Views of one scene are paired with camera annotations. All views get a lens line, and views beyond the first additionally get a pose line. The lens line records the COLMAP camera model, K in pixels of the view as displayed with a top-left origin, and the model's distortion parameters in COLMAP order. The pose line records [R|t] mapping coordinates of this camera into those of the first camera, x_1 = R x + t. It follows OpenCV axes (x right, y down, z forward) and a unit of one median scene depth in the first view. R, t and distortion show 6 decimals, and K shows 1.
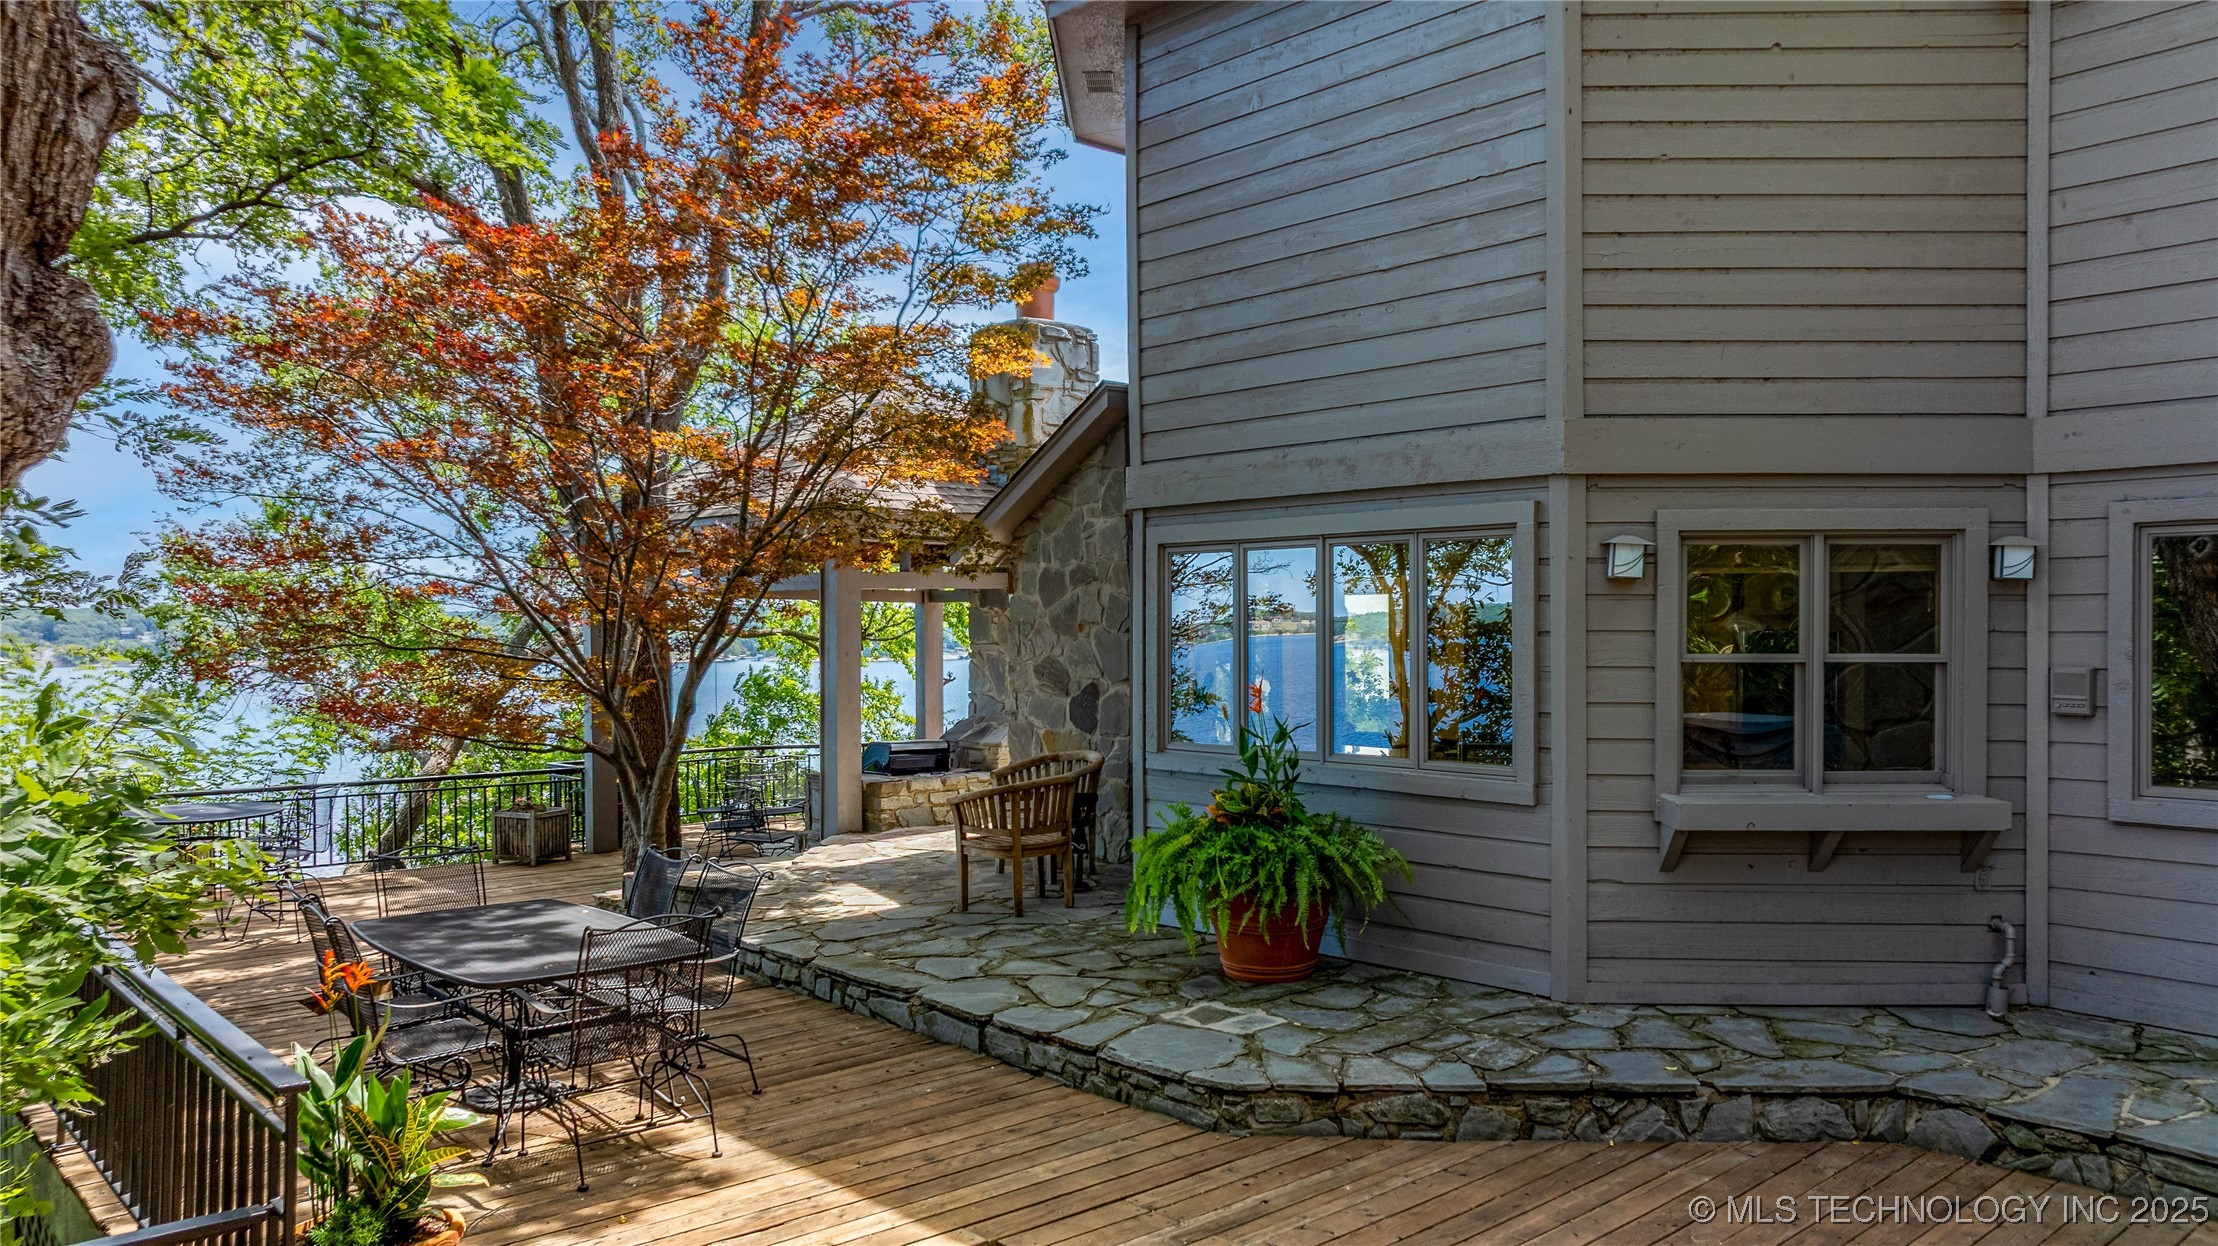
lens RADIAL K [[1573.3, 0, 1109.0], [0, 1573.3, 623.0], [0, 0, 1]] dist [-0.001049, -0.000208]
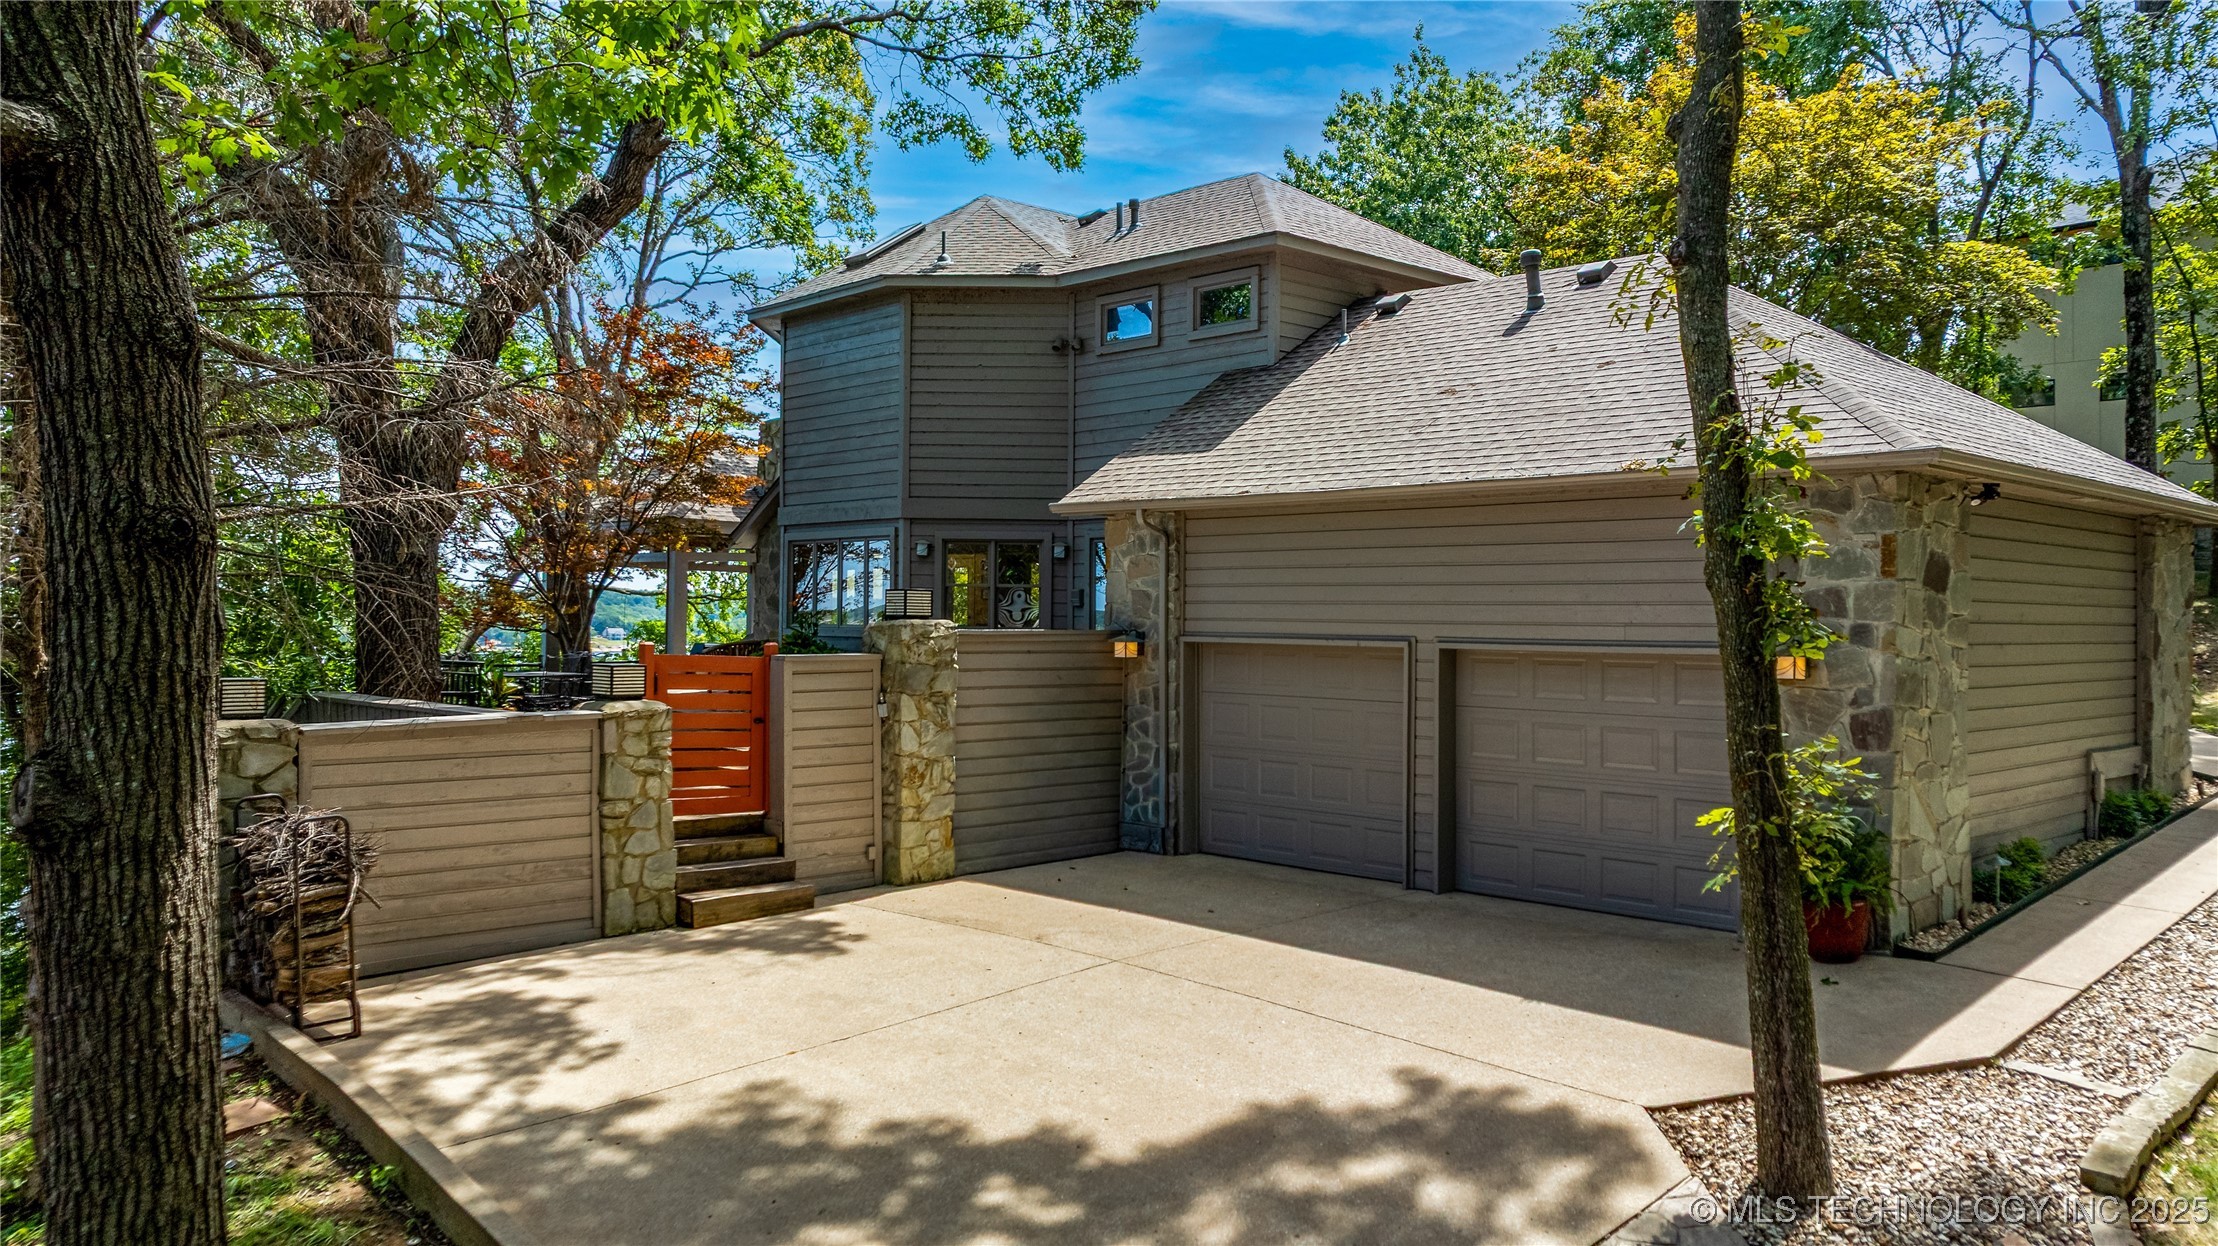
lens RADIAL K [[1573.3, 0, 1109.0], [0, 1573.3, 623.0], [0, 0, 1]] dist [-0.001049, -0.000208]
pose [[0.999272, 0.009757, 0.036887, 0.559860], [-0.009833, 0.999950, 0.001882, 0.085928], [-0.036867, -0.002244, 0.999318, -1.863460]]
